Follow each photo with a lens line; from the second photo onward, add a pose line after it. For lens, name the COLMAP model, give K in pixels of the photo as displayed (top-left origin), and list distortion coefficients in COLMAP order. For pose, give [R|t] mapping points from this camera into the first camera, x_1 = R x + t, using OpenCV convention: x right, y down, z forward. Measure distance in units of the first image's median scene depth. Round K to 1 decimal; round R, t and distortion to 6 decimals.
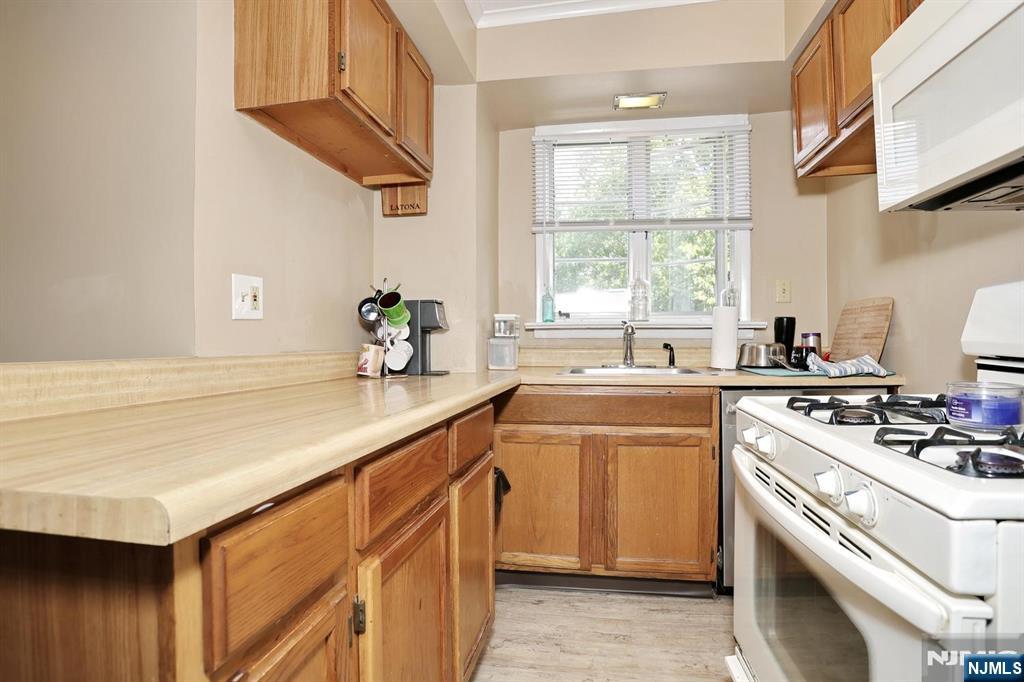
lens RADIAL K [[508.6, 0, 512.6], [0, 508.6, 342.1], [0, 0, 1]] dist [-0.042198, -0.000095]
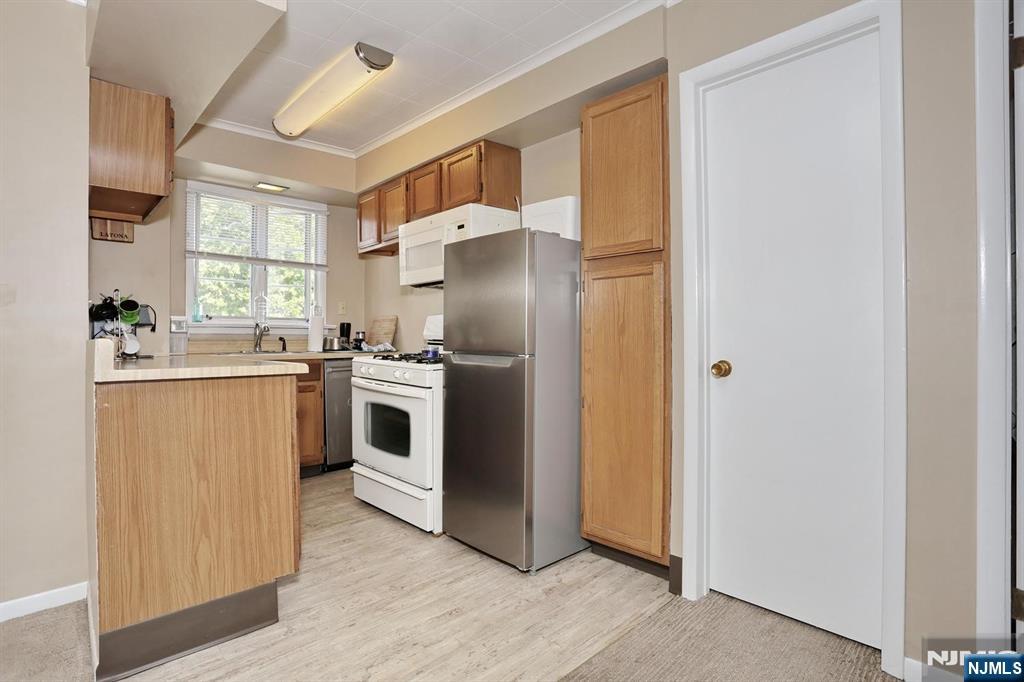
lens RADIAL K [[508.6, 0, 511.5], [0, 508.6, 344.6], [0, 0, 1]] dist [-0.042198, -0.000095]
pose [[0.592654, -0.006879, 0.805428, -0.696300], [0.006371, 0.999972, 0.003852, 0.030438], [-0.805432, 0.002849, 0.592681, -0.690025]]
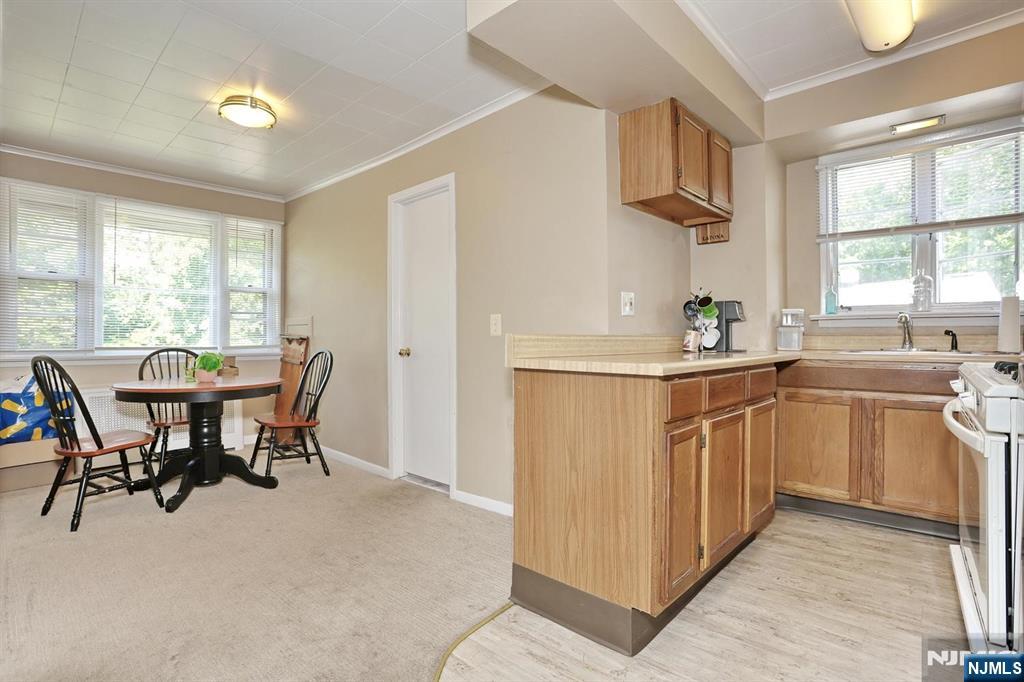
lens RADIAL K [[500.3, 0, 503.5], [0, 500.3, 340.8], [0, 0, 1]] dist [-0.054637, 0.004249]
pose [[0.834908, 0.002743, -0.550382, 0.073504], [-0.001706, 0.999996, 0.002395, 0.030909], [0.550386, -0.001060, 0.834910, -0.560550]]
